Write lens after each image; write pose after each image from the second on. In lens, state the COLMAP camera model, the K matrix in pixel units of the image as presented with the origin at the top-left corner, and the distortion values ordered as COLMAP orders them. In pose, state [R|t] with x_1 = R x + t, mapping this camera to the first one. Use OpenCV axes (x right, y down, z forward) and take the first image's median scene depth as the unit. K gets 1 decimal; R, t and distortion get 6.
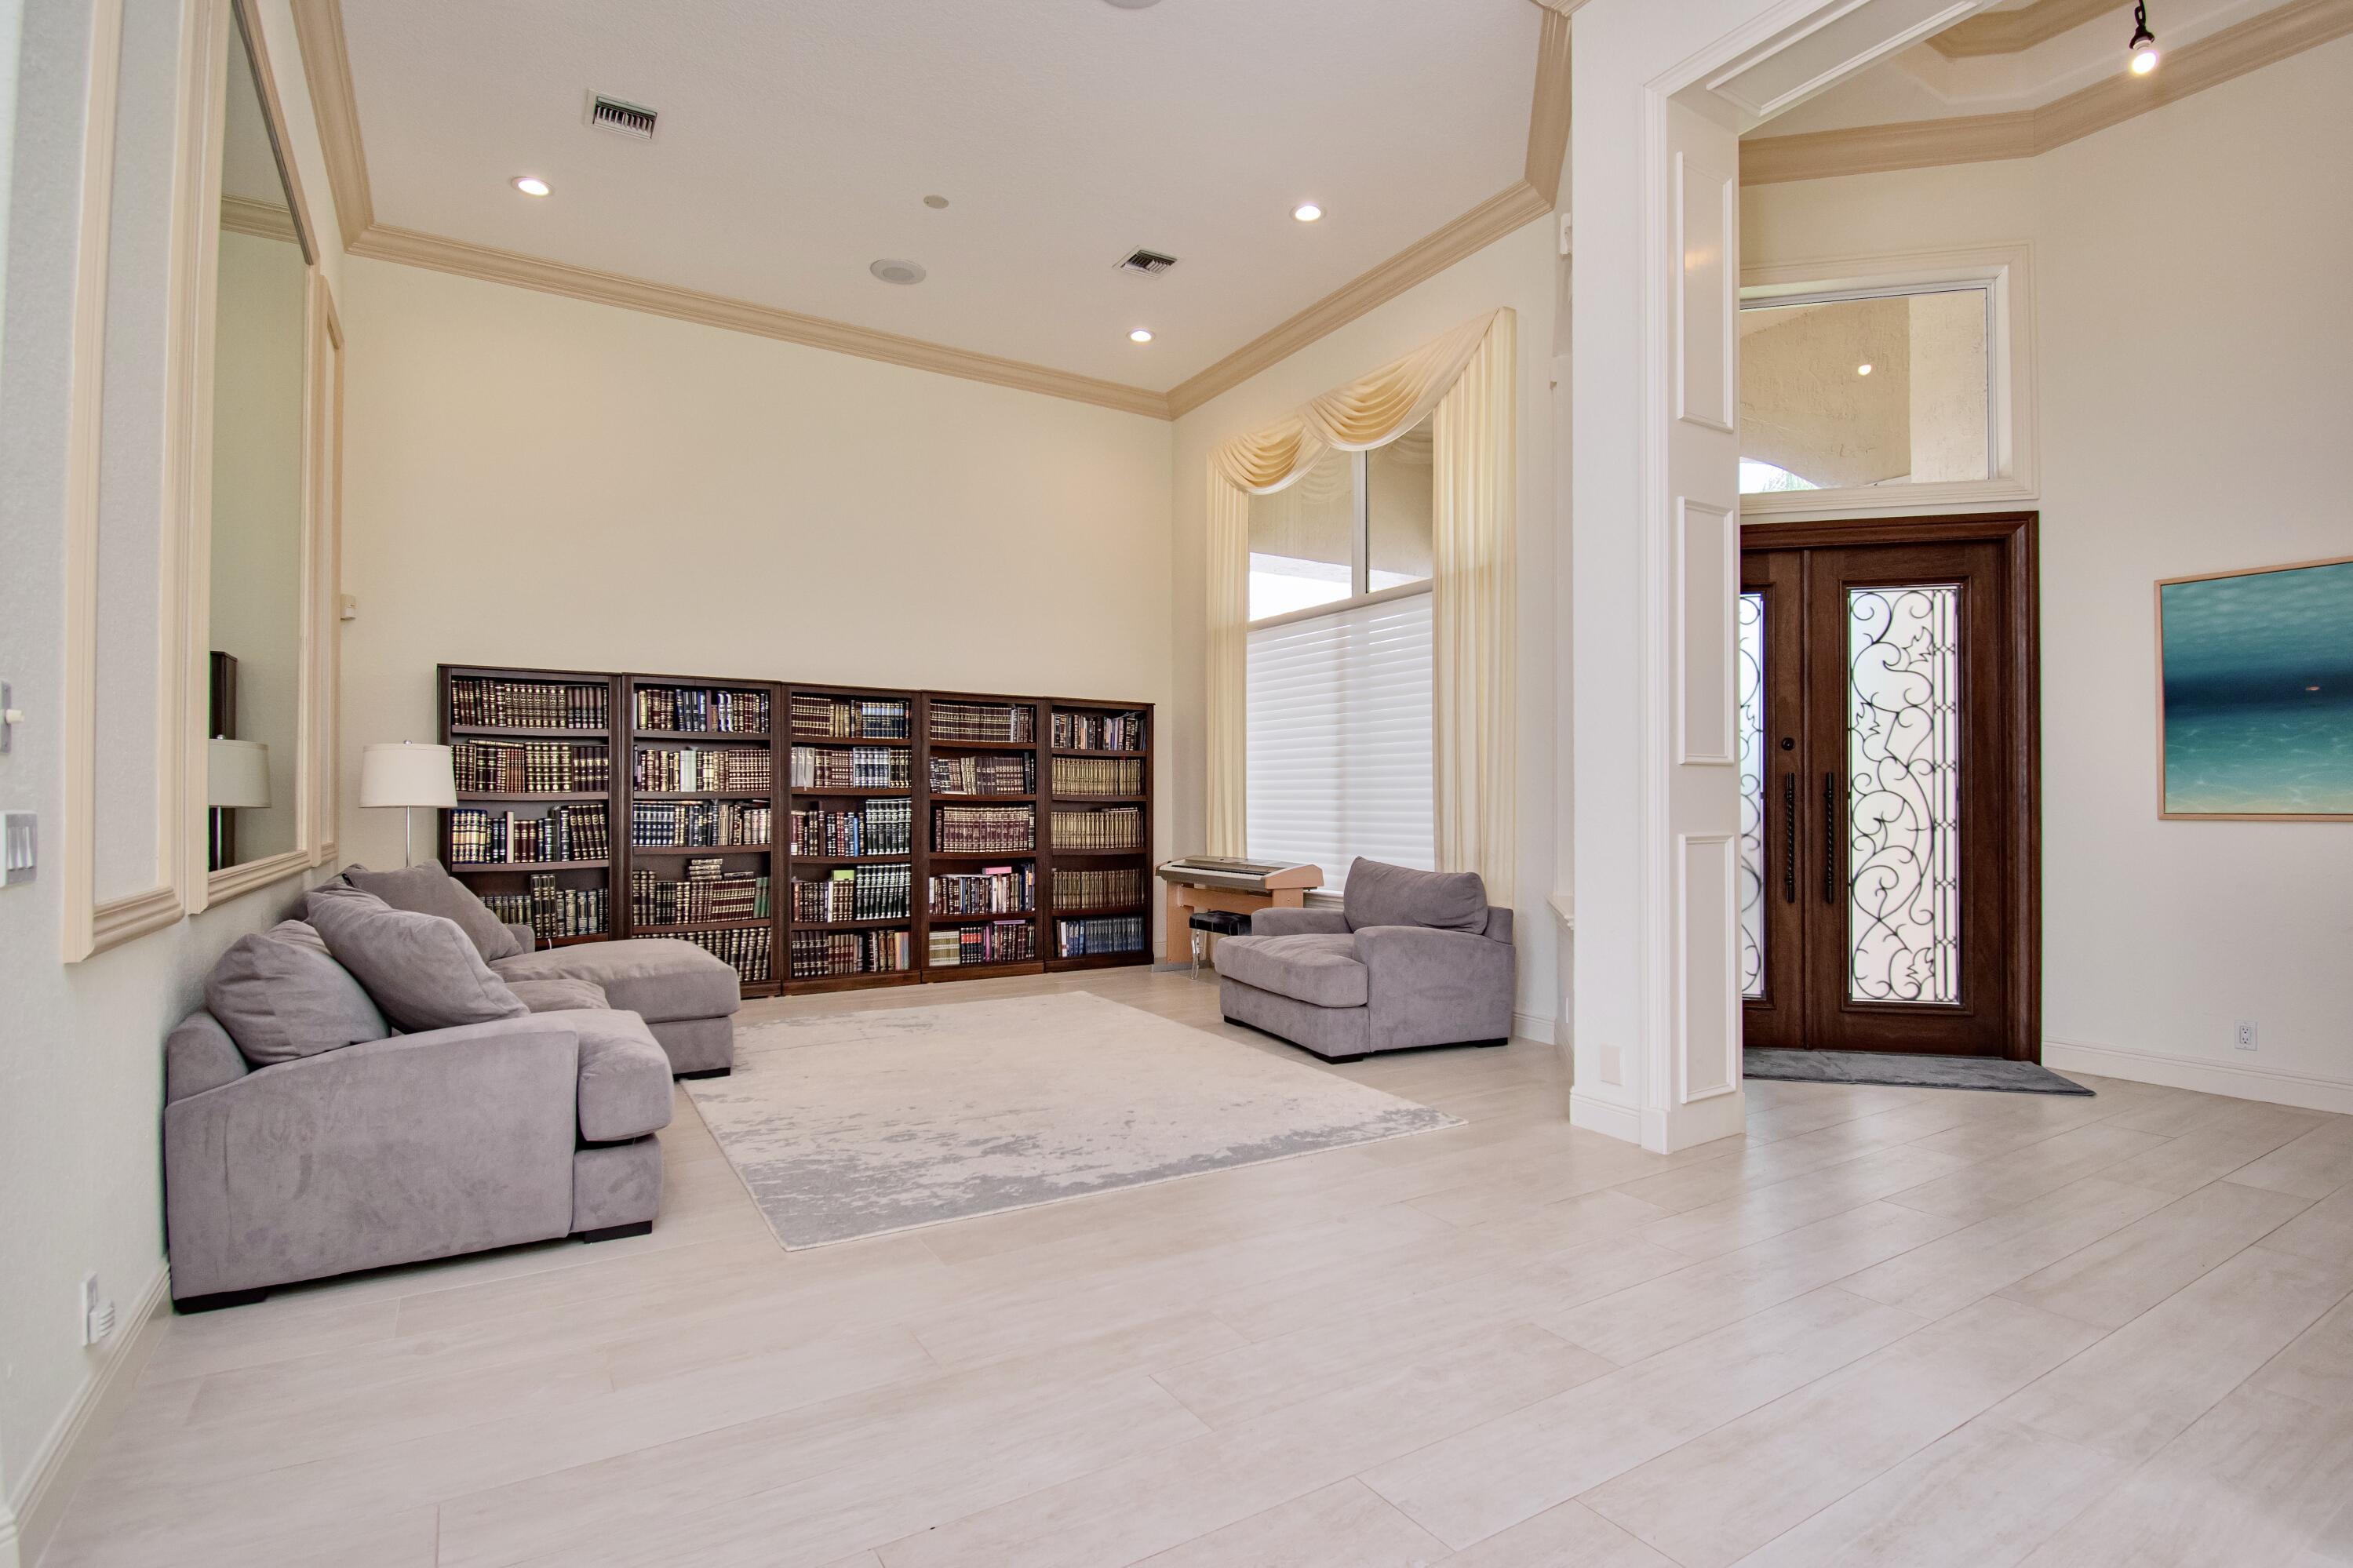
lens RADIAL K [[1132.4, 0, 1189.3], [0, 1132.4, 791.8], [0, 0, 1]] dist [0.012621, -0.022726]
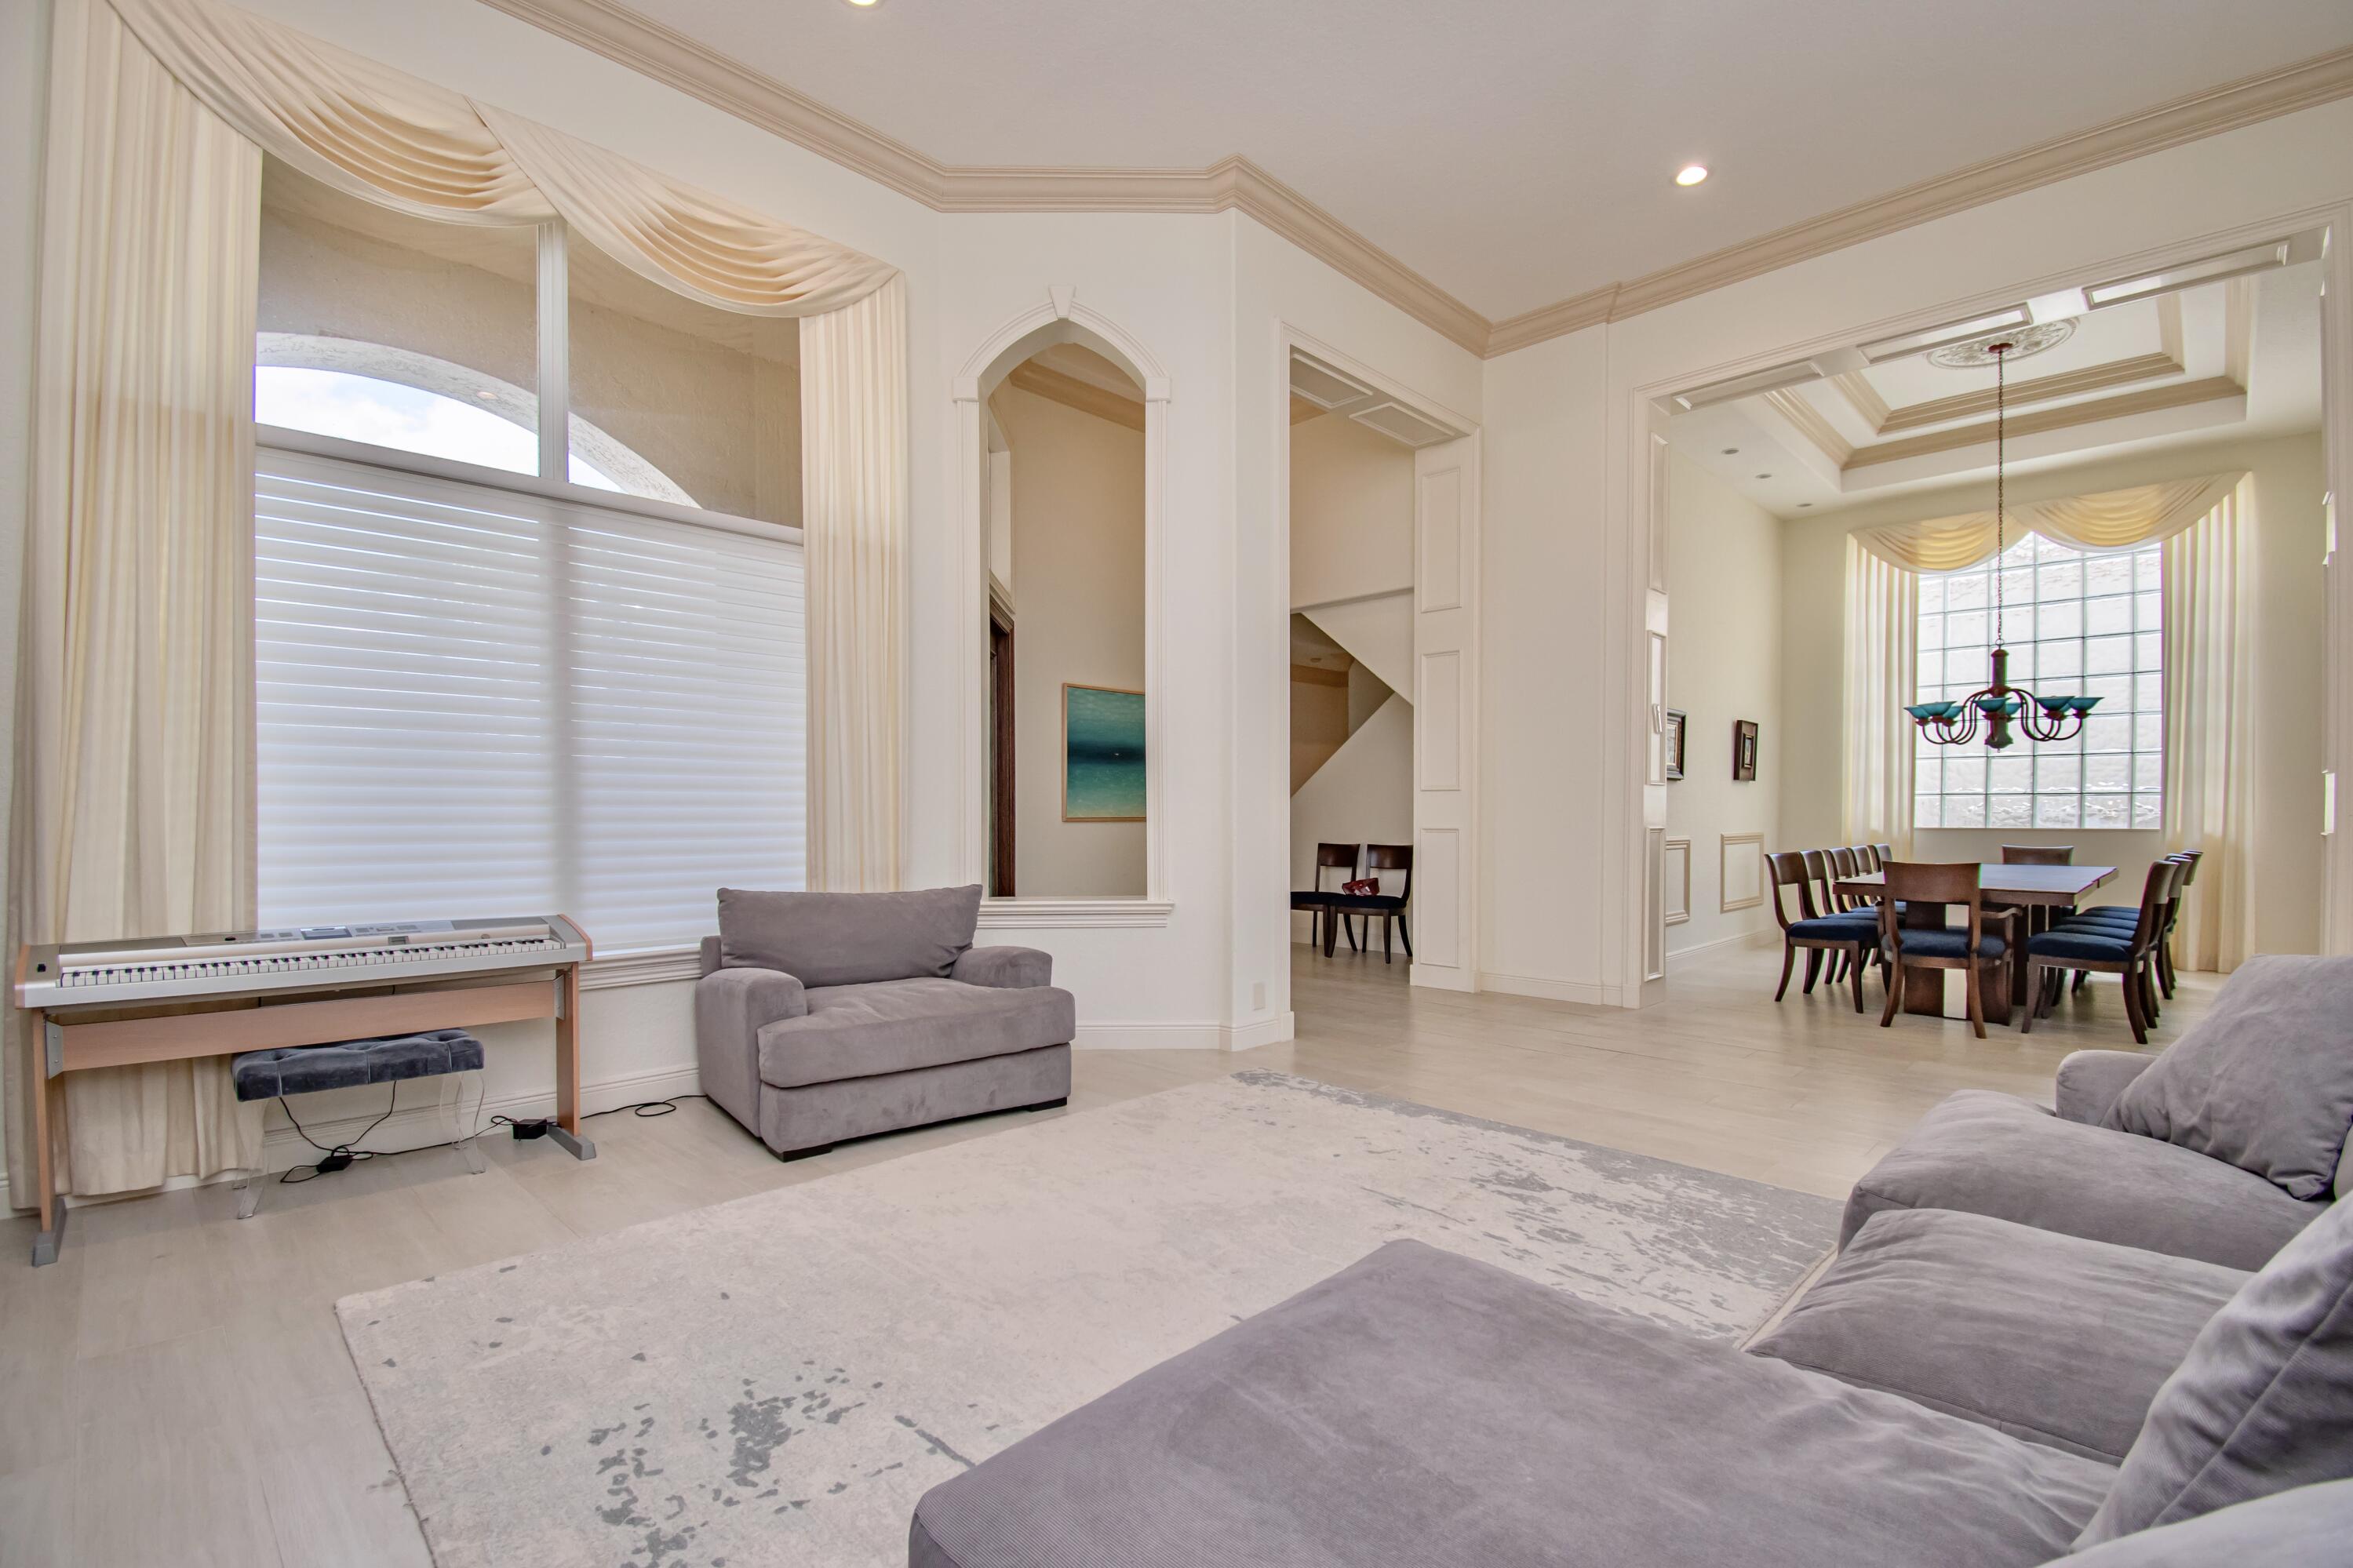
lens RADIAL K [[1065.3, 0, 1177.0], [0, 1065.3, 833.1], [0, 0, 1]] dist [0.018120, -0.027155]
pose [[-0.236267, -0.018334, 0.971515, -0.565142], [-0.007941, 0.999825, 0.016937, 0.009687], [-0.971656, -0.003713, -0.236371, 0.894311]]
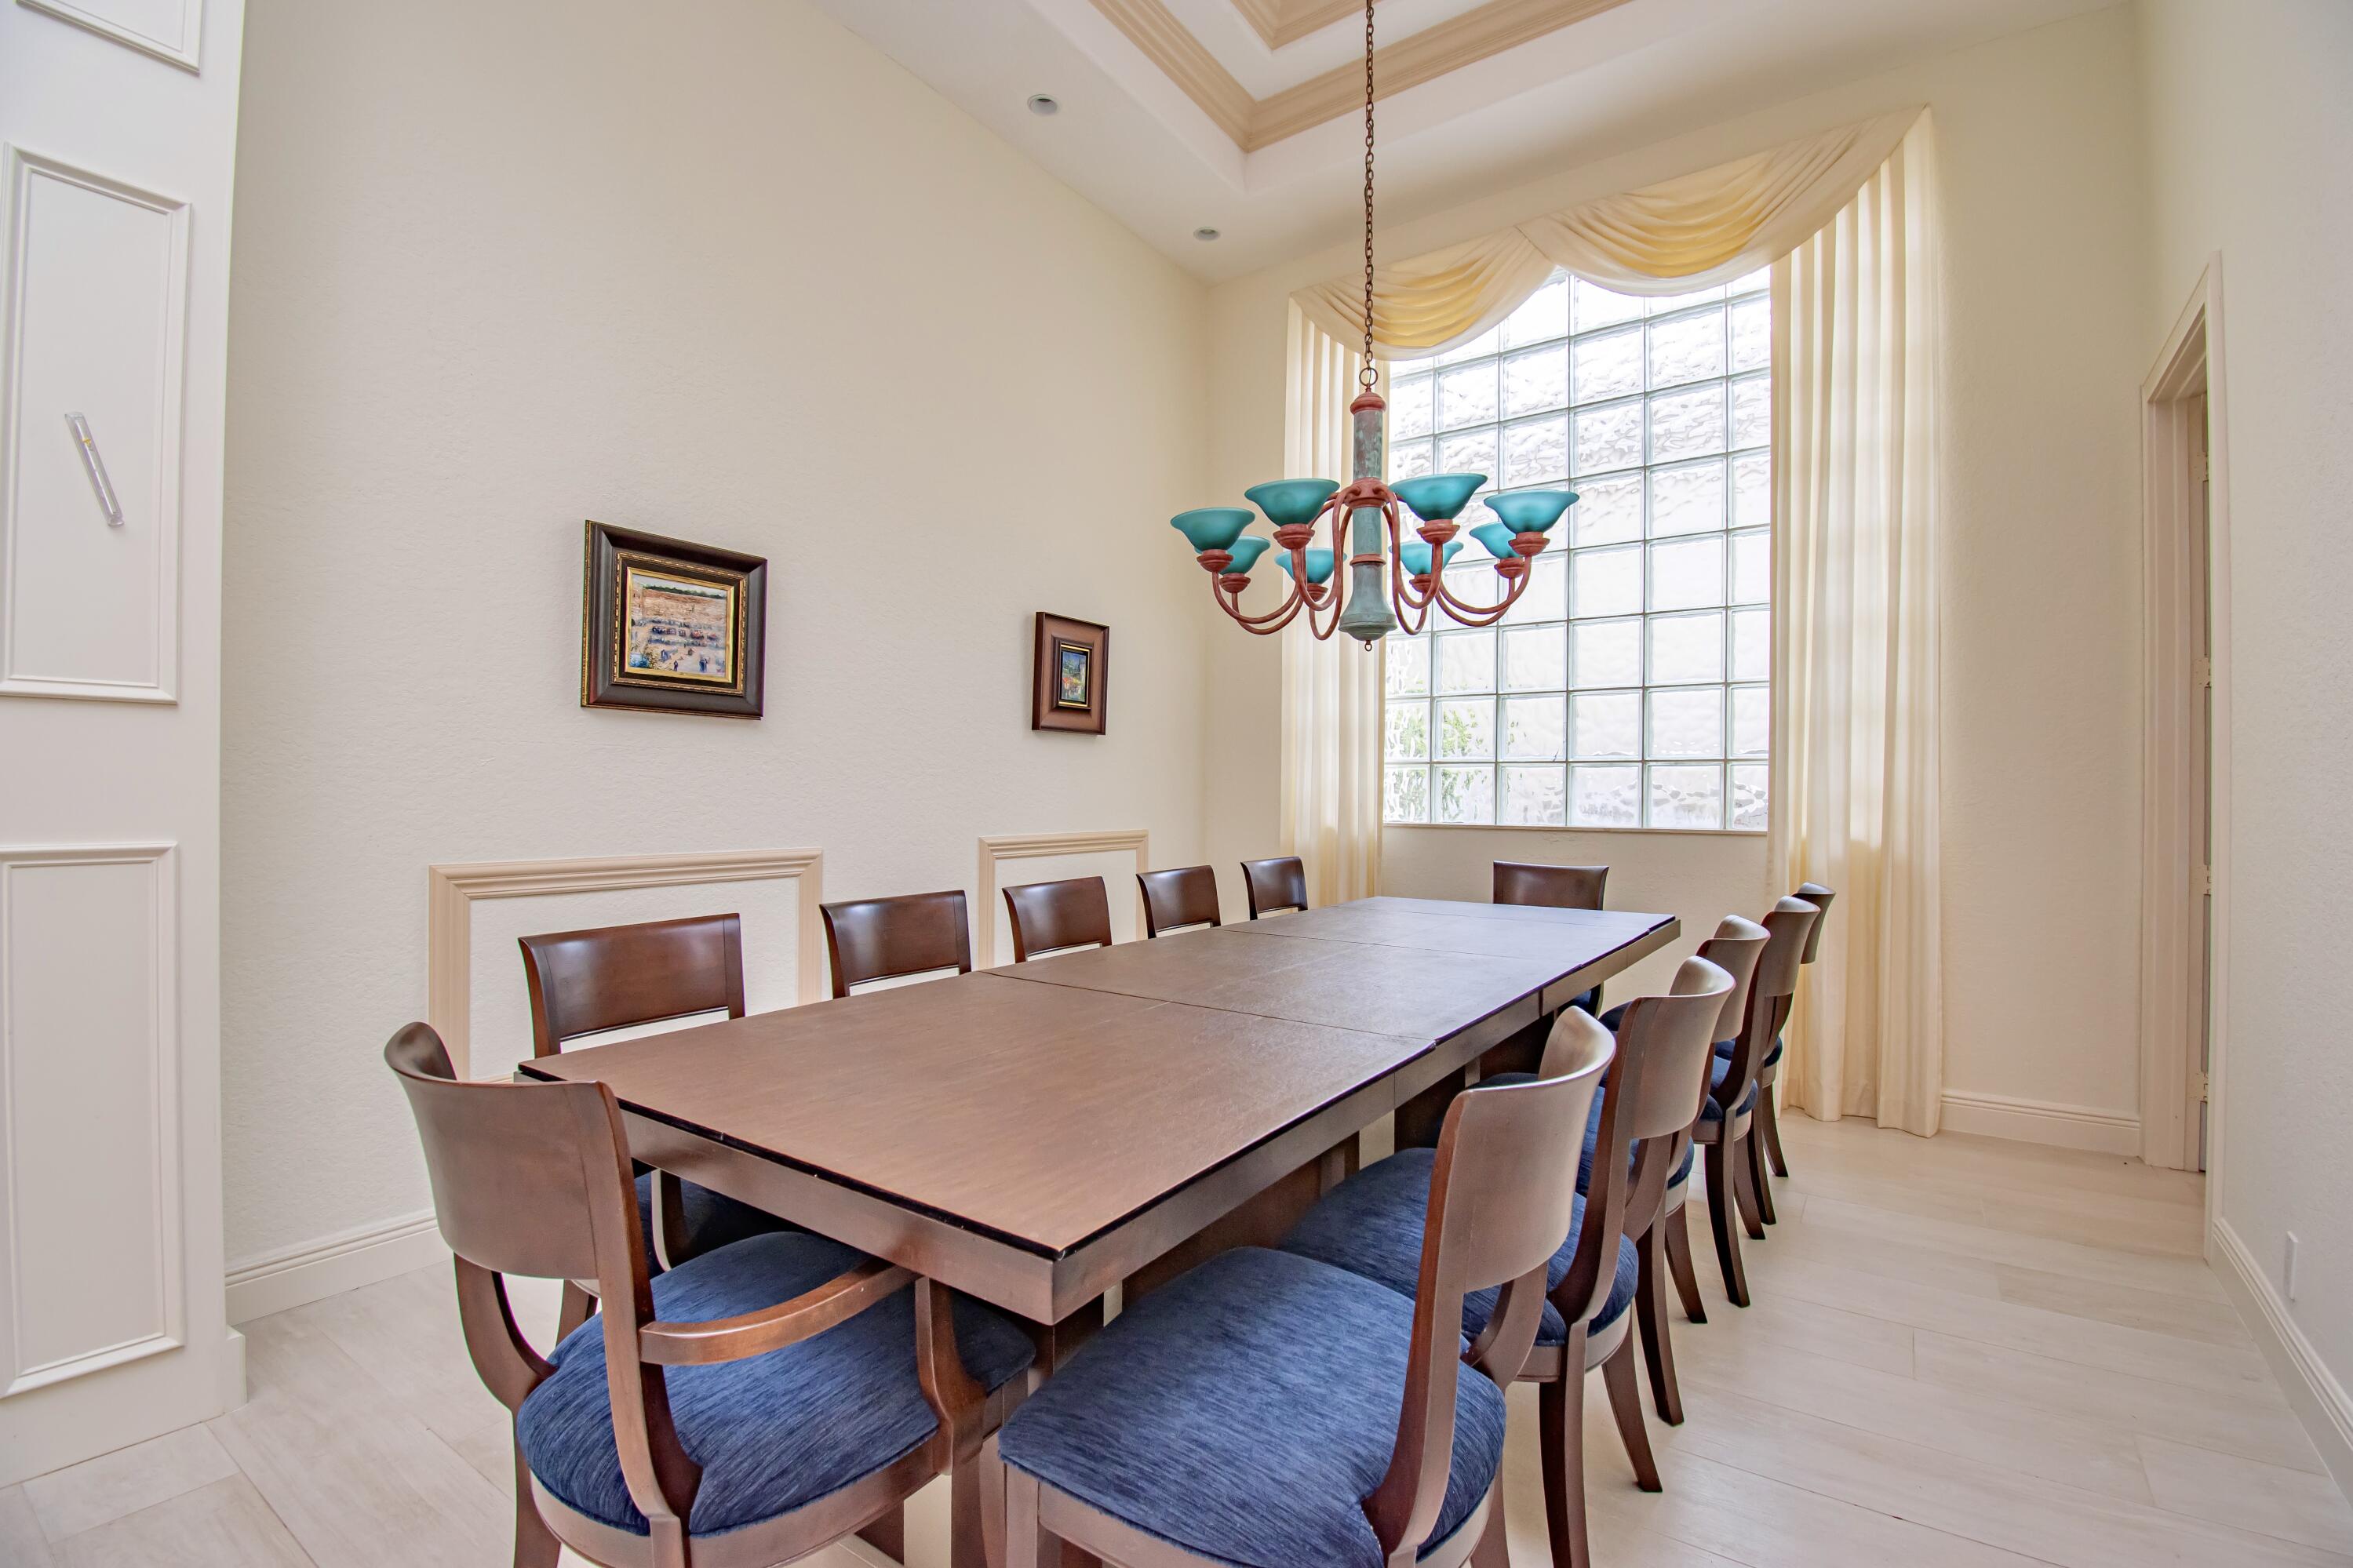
lens RADIAL K [[1043.3, 0, 1193.6], [0, 1043.3, 792.2], [0, 0, 1]] dist [0.020045, -0.025314]
pose [[-0.405346, -0.000282, 0.914163, -0.068981], [-0.012663, 0.999906, -0.005306, 0.001514], [-0.914076, -0.013727, -0.405312, 0.063153]]
